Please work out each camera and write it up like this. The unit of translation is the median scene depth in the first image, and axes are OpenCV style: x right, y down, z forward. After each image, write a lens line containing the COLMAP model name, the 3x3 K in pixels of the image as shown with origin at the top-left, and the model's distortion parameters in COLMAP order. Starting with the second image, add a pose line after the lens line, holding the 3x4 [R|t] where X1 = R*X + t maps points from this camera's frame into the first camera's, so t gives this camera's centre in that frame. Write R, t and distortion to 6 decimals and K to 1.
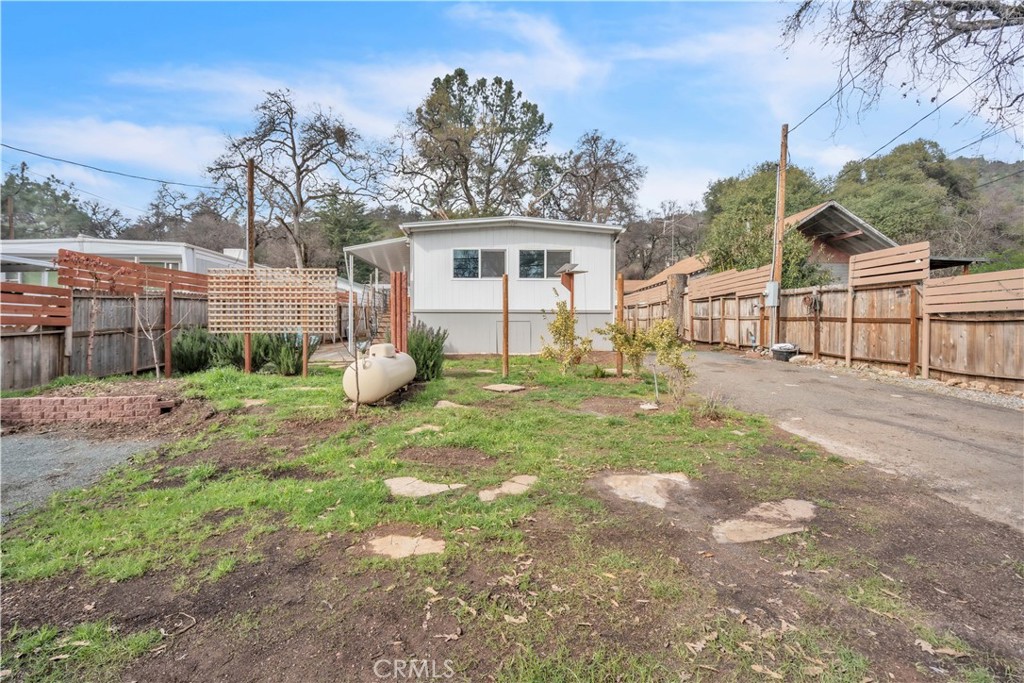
lens RADIAL K [[456.2, 0, 512.0], [0, 456.2, 341.3], [0, 0, 1]] dist [-0.002447, -0.000432]
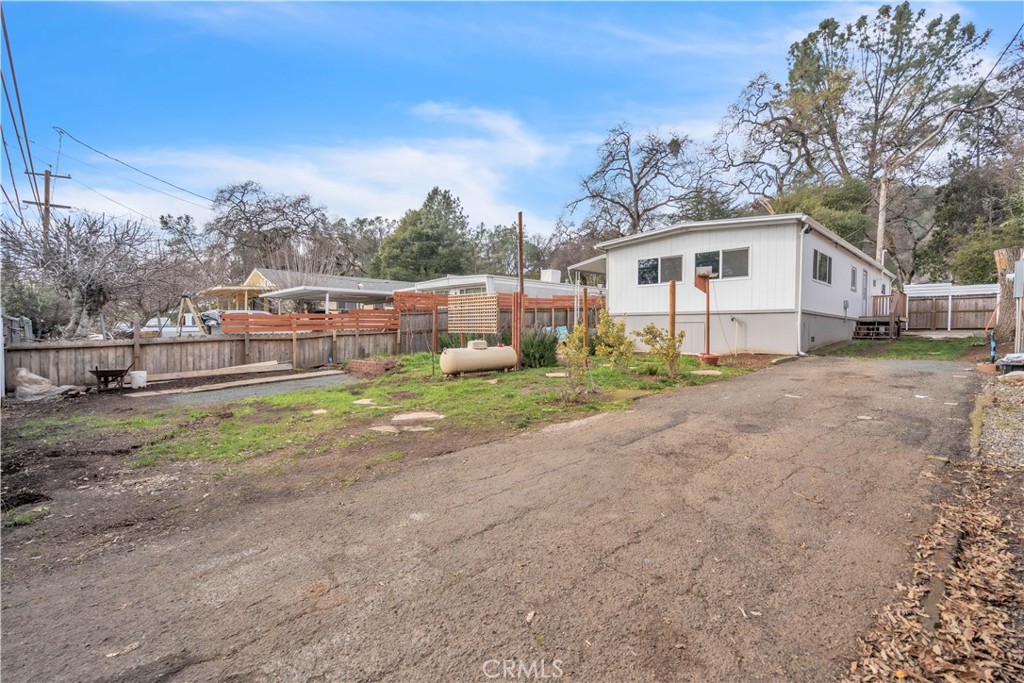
lens RADIAL K [[456.2, 0, 509.5], [0, 456.2, 341.6], [0, 0, 1]] dist [-0.002447, -0.000432]
pose [[0.672678, 0.022595, -0.739590, 0.176254], [-0.017621, 0.999739, 0.014516, -0.003007], [0.739726, 0.003268, 0.672901, -0.001285]]
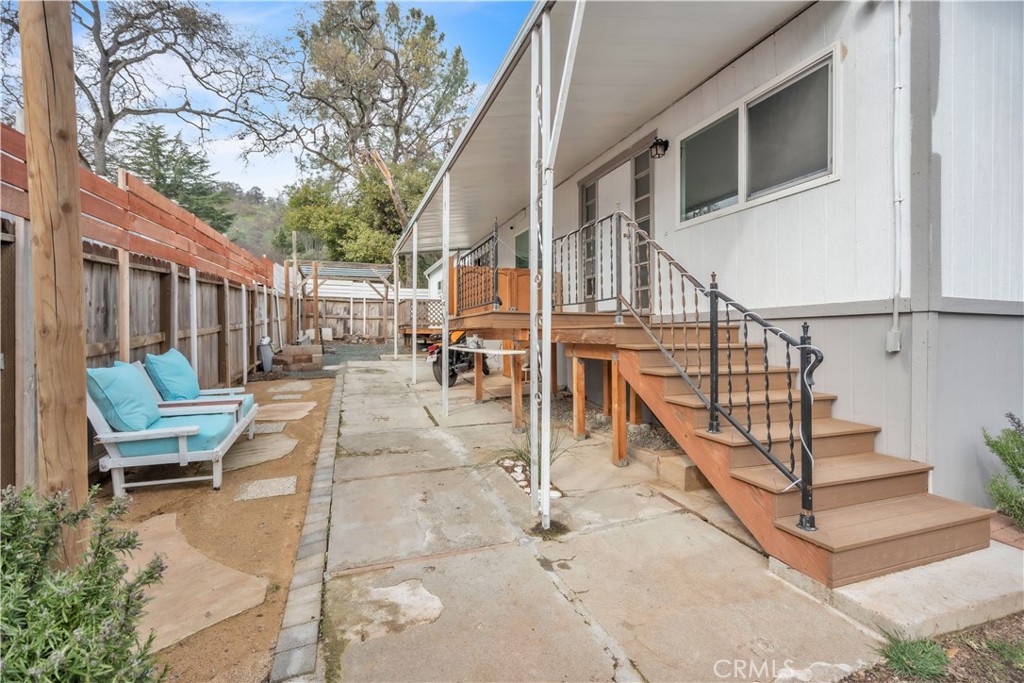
lens RADIAL K [[456.2, 0, 511.4], [0, 456.2, 337.6], [0, 0, 1]] dist [-0.002447, -0.000432]
pose [[0.951086, 0.004338, 0.308896, -0.156978], [-0.001256, 0.999947, -0.010174, -0.014977], [-0.308923, 0.009288, 0.951042, 0.299743]]
